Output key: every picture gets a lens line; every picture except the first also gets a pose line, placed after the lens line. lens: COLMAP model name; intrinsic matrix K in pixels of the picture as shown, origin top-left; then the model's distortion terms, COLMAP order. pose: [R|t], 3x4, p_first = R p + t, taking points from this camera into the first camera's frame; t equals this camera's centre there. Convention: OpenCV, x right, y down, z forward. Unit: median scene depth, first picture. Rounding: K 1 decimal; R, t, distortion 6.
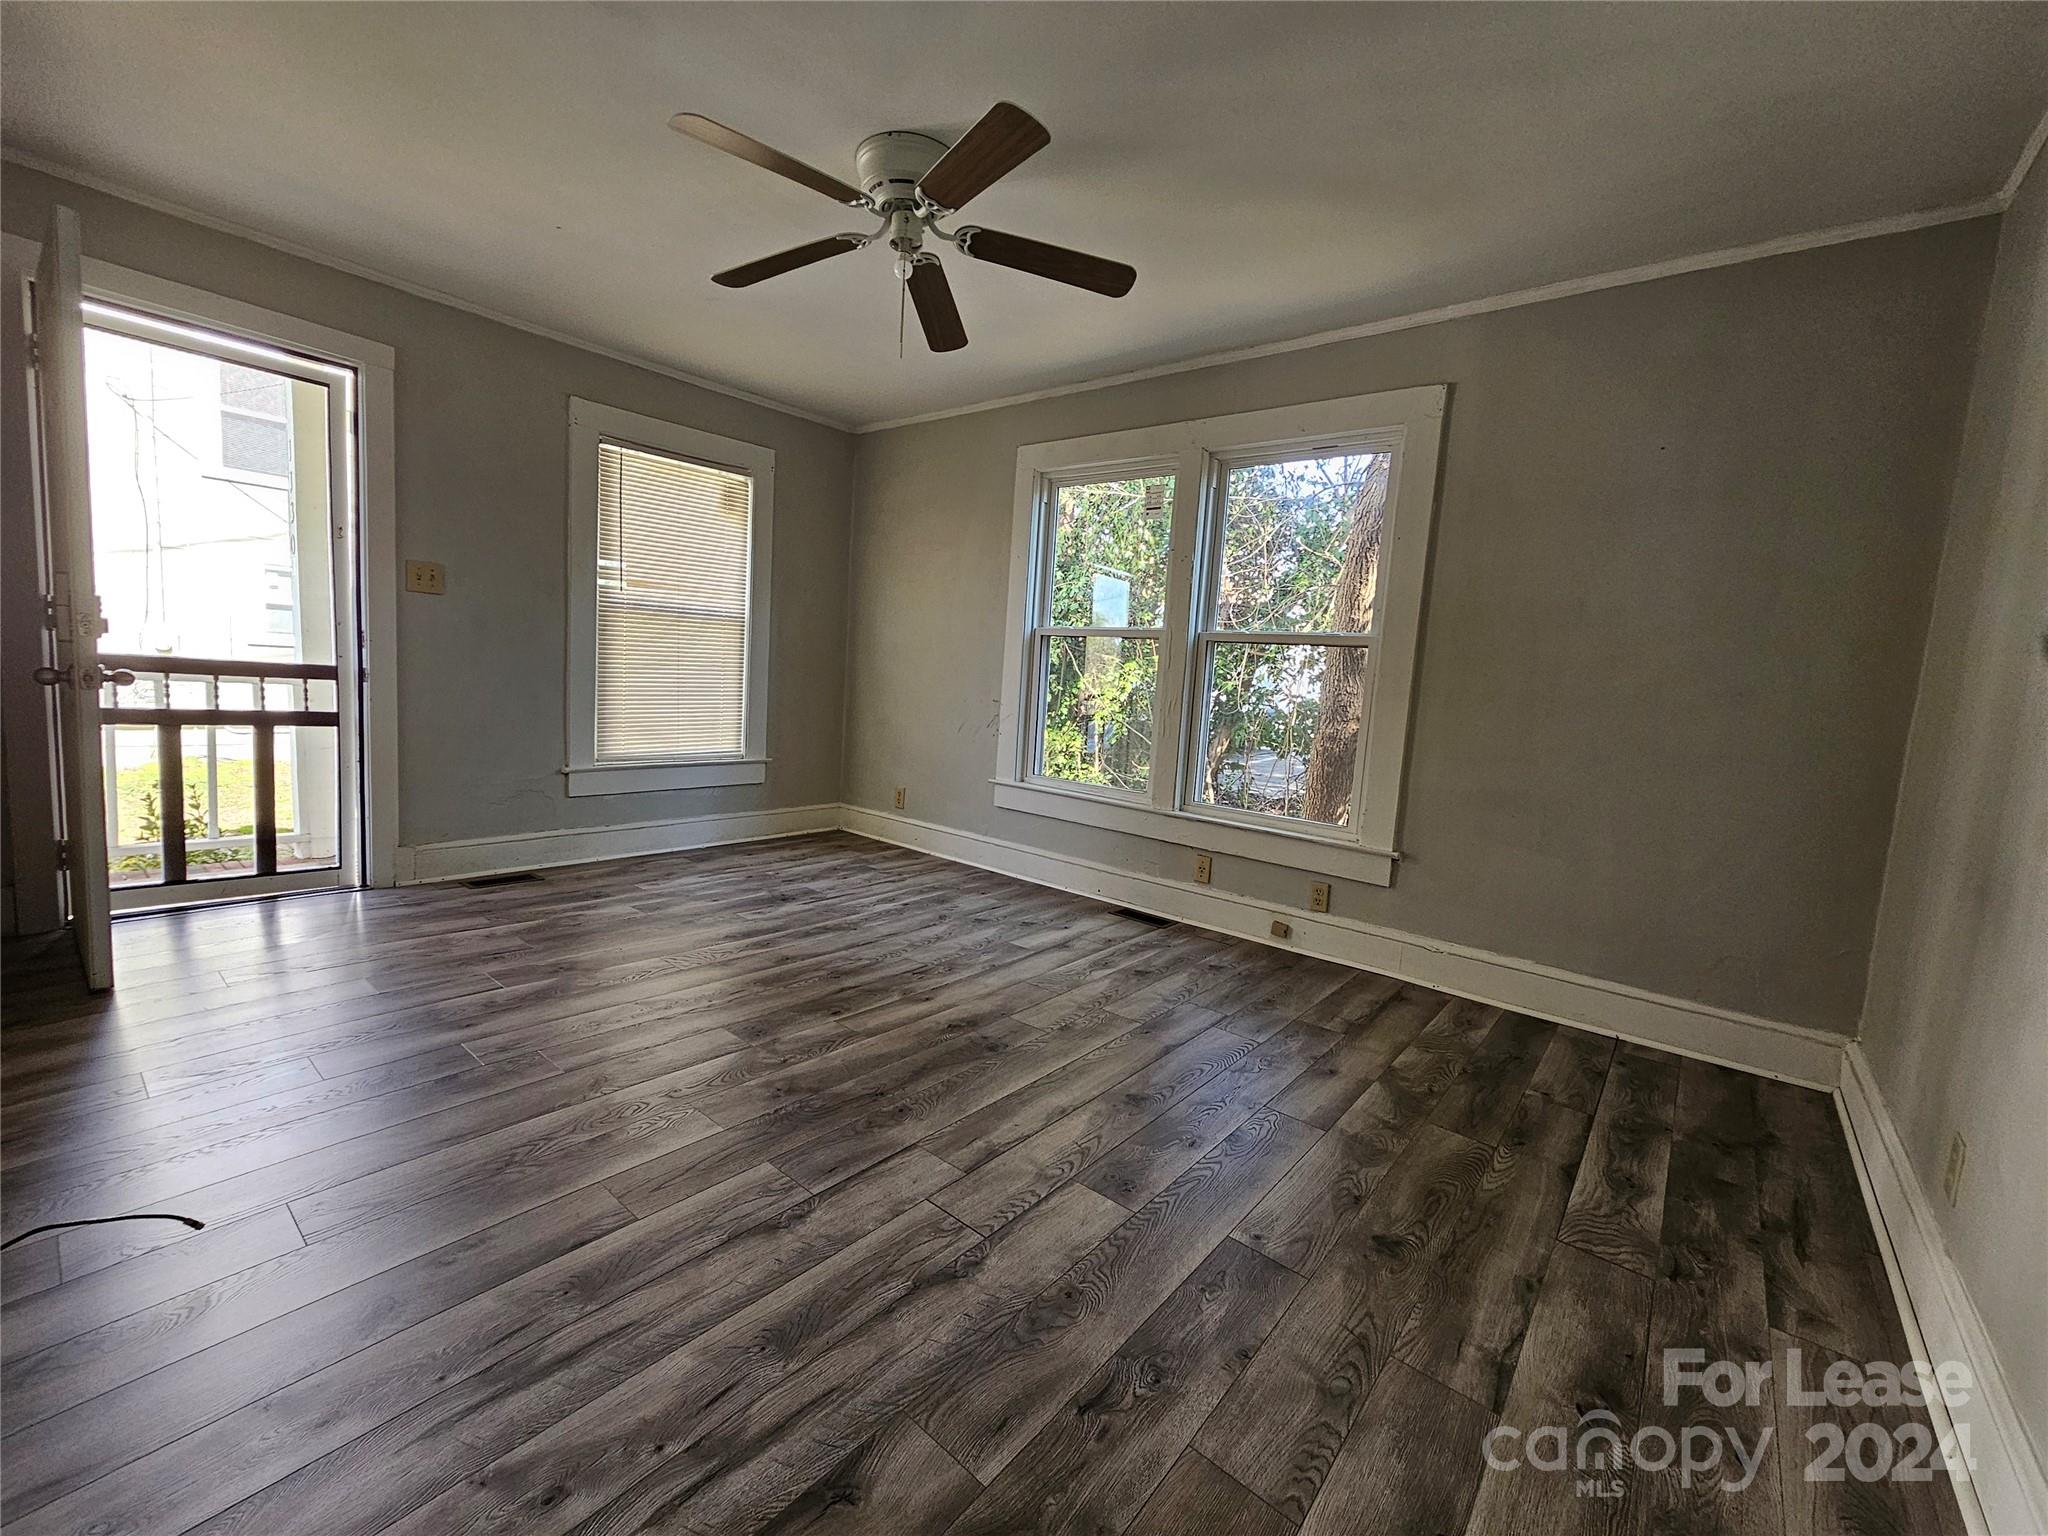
lens RADIAL K [[839.4, 0, 1014.1], [0, 839.4, 764.2], [0, 0, 1]] dist [-0.001537, 0.000661]
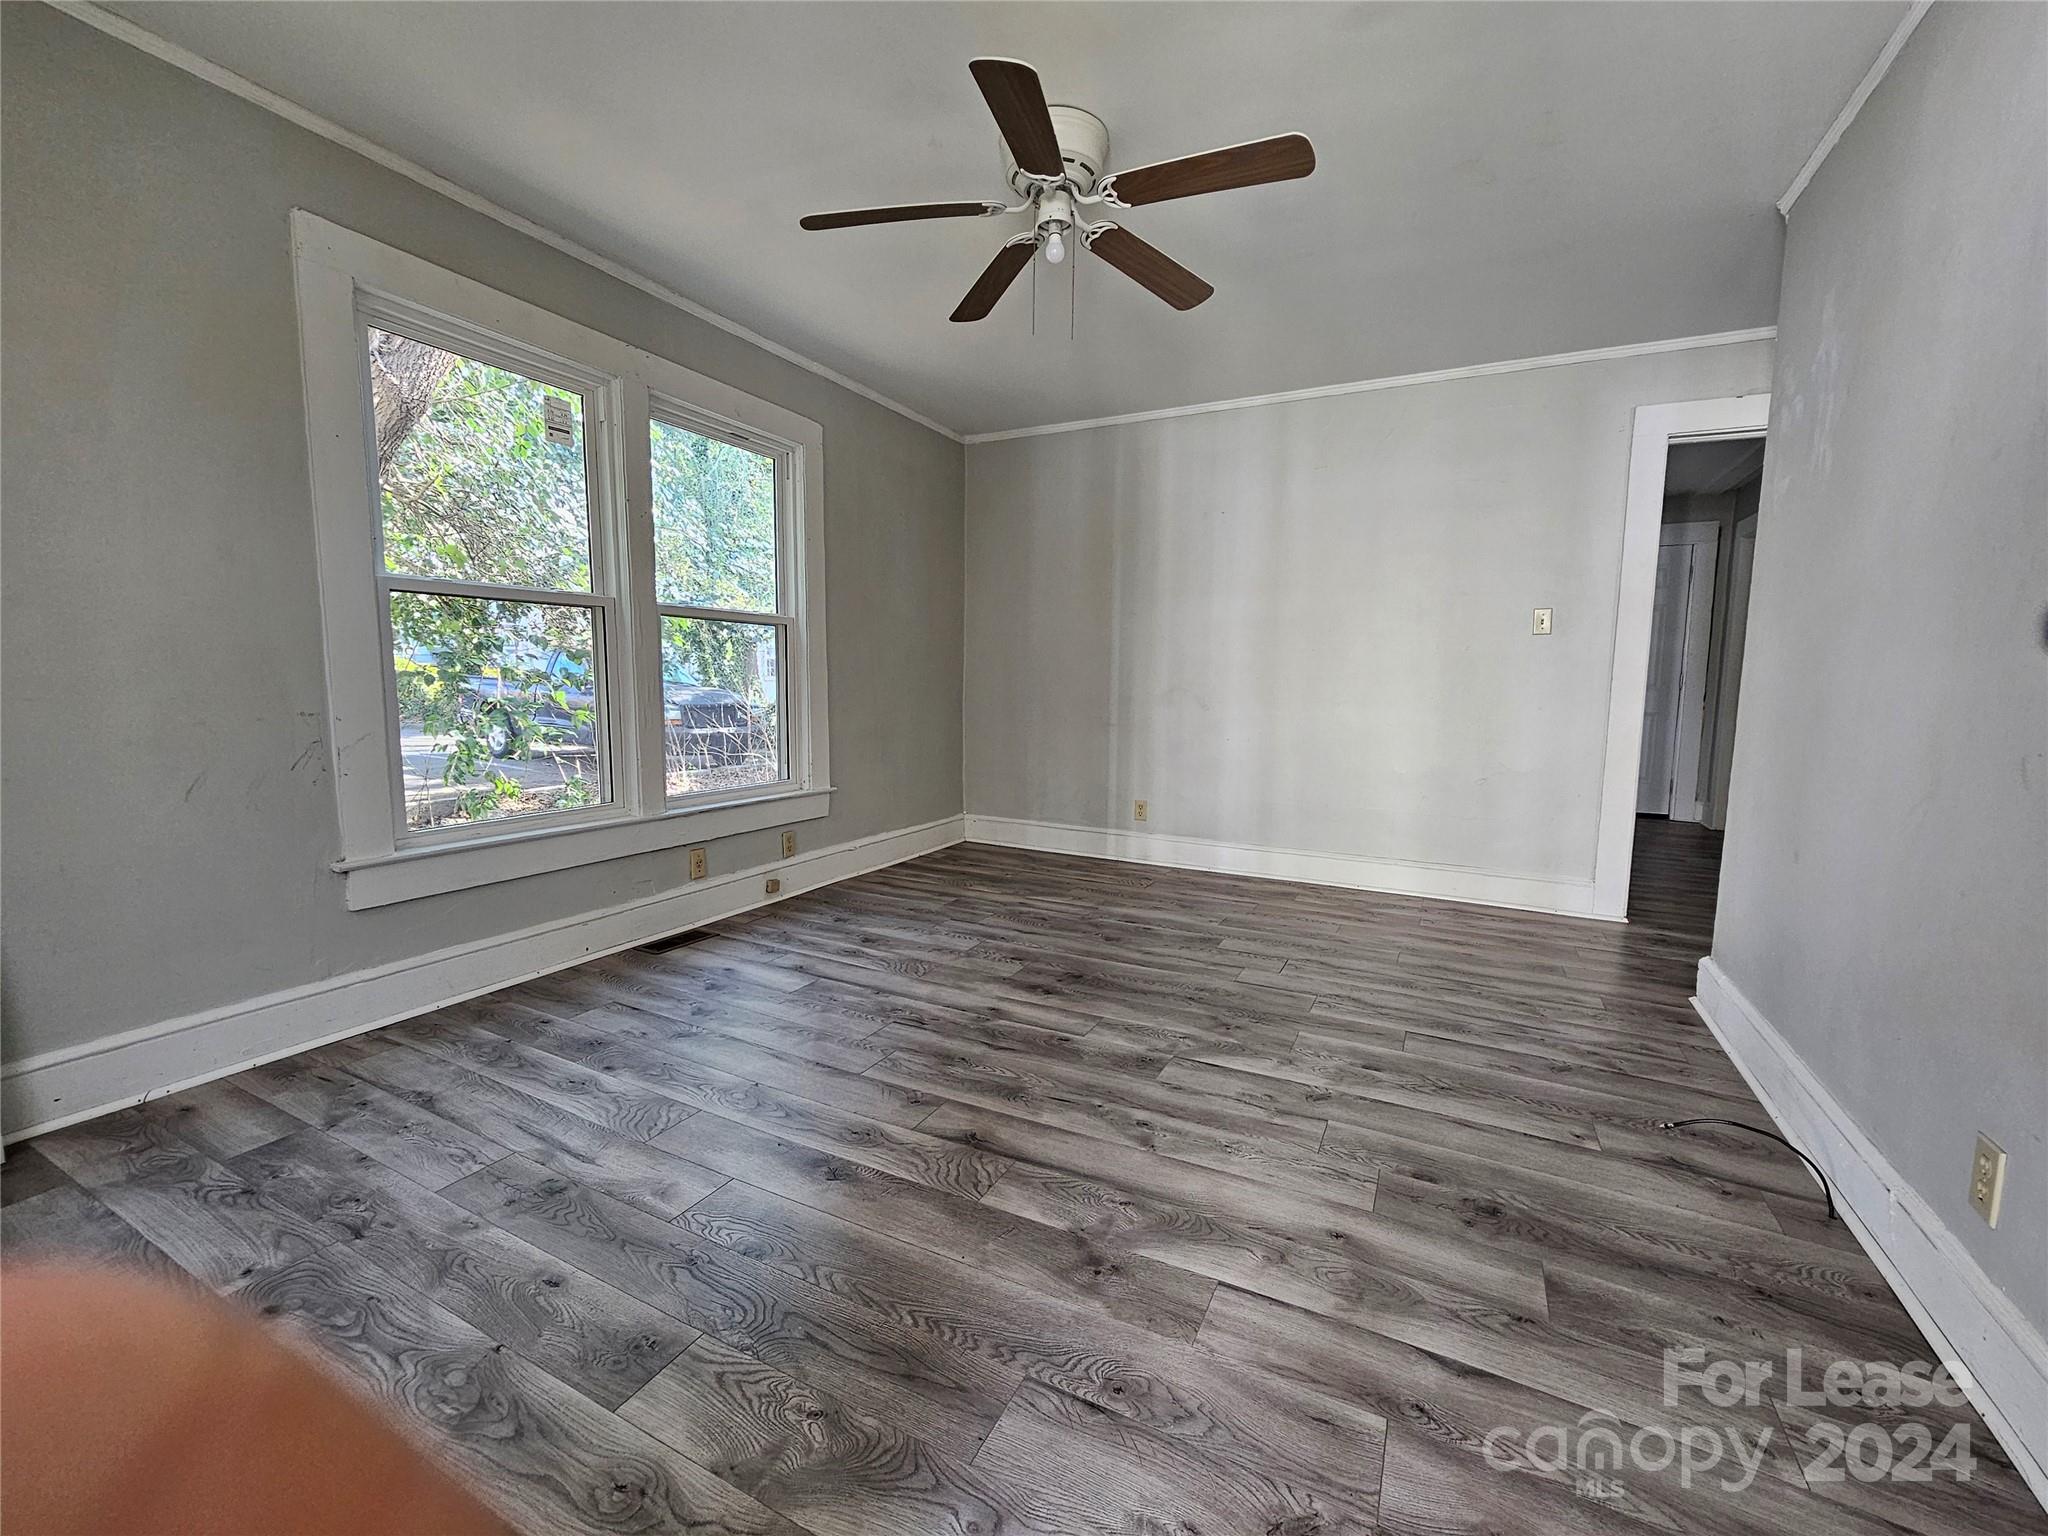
lens RADIAL K [[839.4, 0, 1031.2], [0, 839.4, 759.8], [0, 0, 1]] dist [-0.001537, 0.000661]
pose [[-0.218756, -0.162416, 0.962168, -0.848320], [0.079314, 0.979828, 0.183429, -0.148951], [-0.972551, 0.116439, -0.201461, 0.953020]]
